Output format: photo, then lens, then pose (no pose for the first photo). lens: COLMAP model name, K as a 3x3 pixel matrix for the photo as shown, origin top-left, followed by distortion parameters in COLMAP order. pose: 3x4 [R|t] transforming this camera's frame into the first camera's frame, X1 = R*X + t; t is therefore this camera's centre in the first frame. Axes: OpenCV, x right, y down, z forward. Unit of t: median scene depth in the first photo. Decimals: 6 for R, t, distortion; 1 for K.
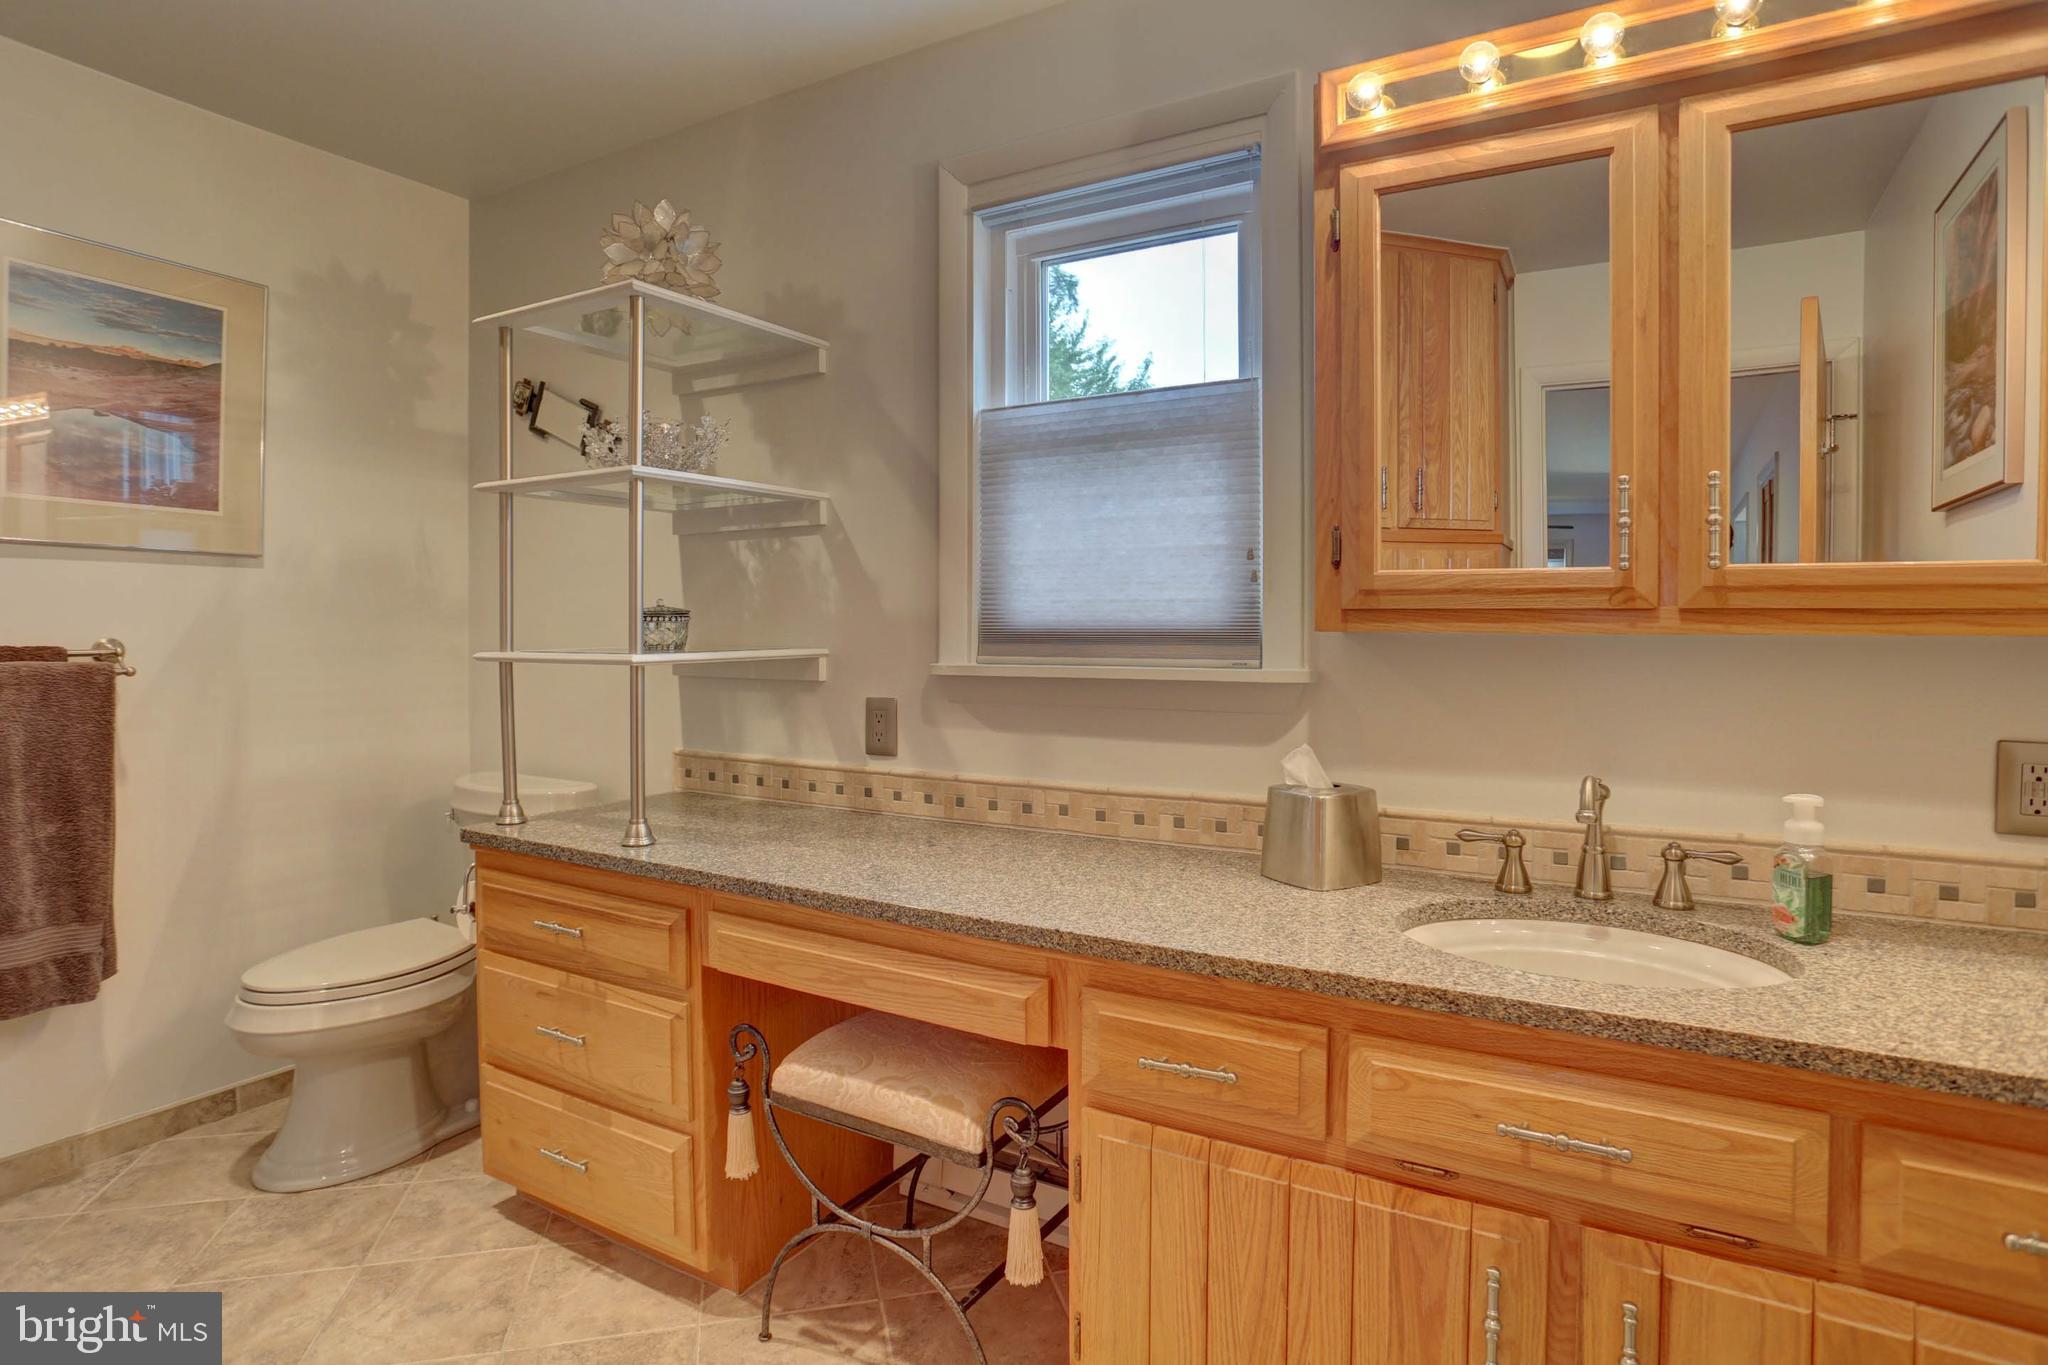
lens RADIAL K [[1101.9, 0, 1014.0], [0, 1101.9, 673.6], [0, 0, 1]] dist [-0.048261, -0.000354]
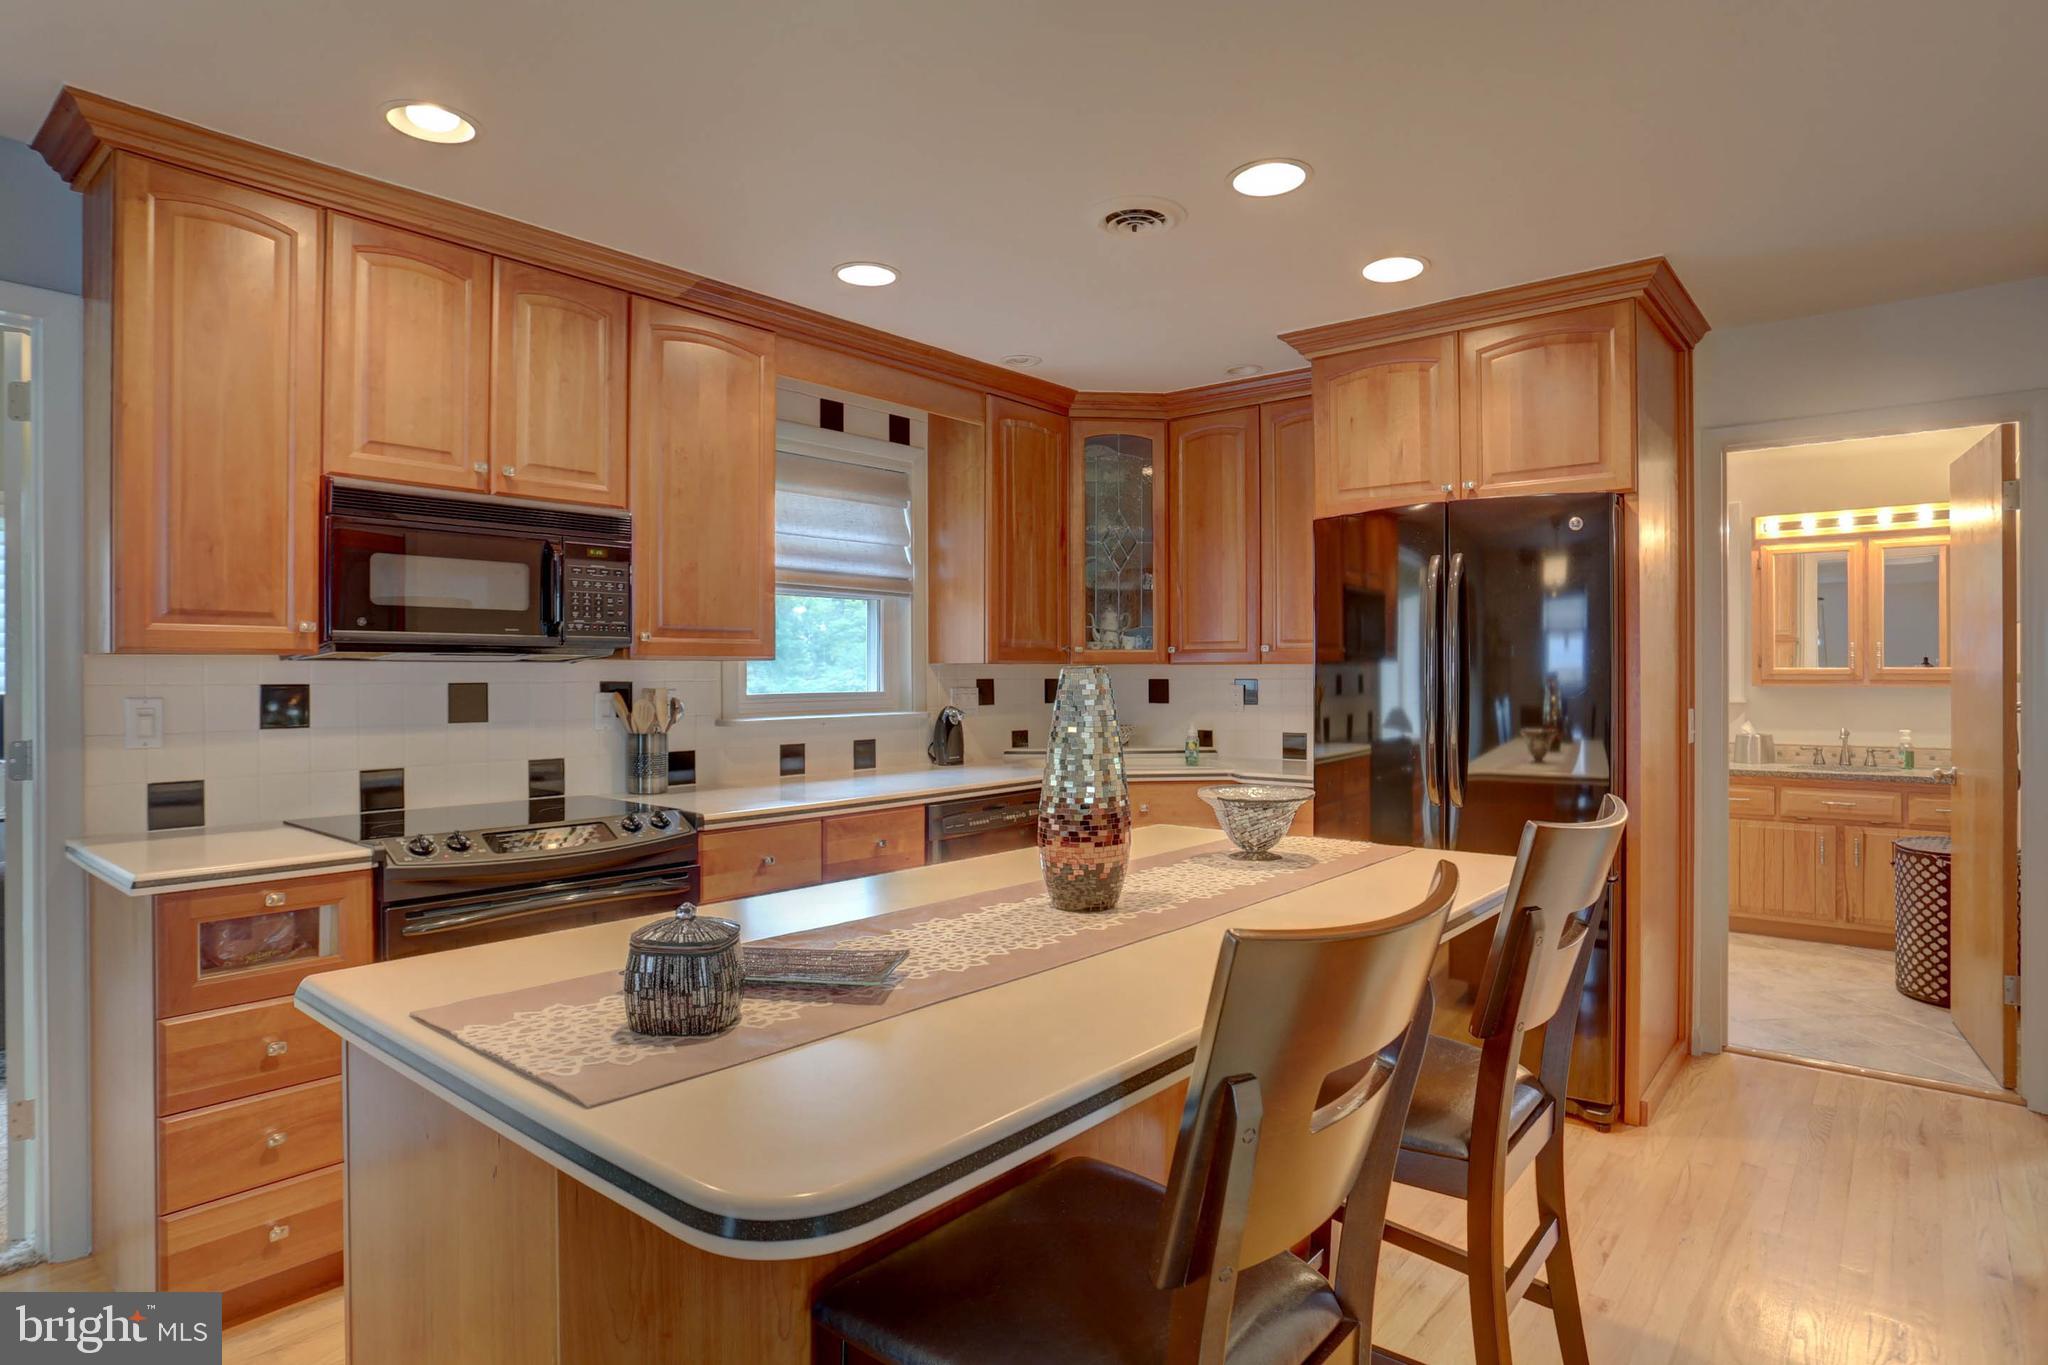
lens RADIAL K [[1101.9, 0, 1023.5], [0, 1101.9, 678.9], [0, 0, 1]] dist [-0.048261, -0.000354]
pose [[0.986358, -0.002539, -0.164597, -1.707361], [-0.001242, 0.999738, -0.022865, 0.023042], [0.164612, 0.022757, 0.986096, -3.214522]]
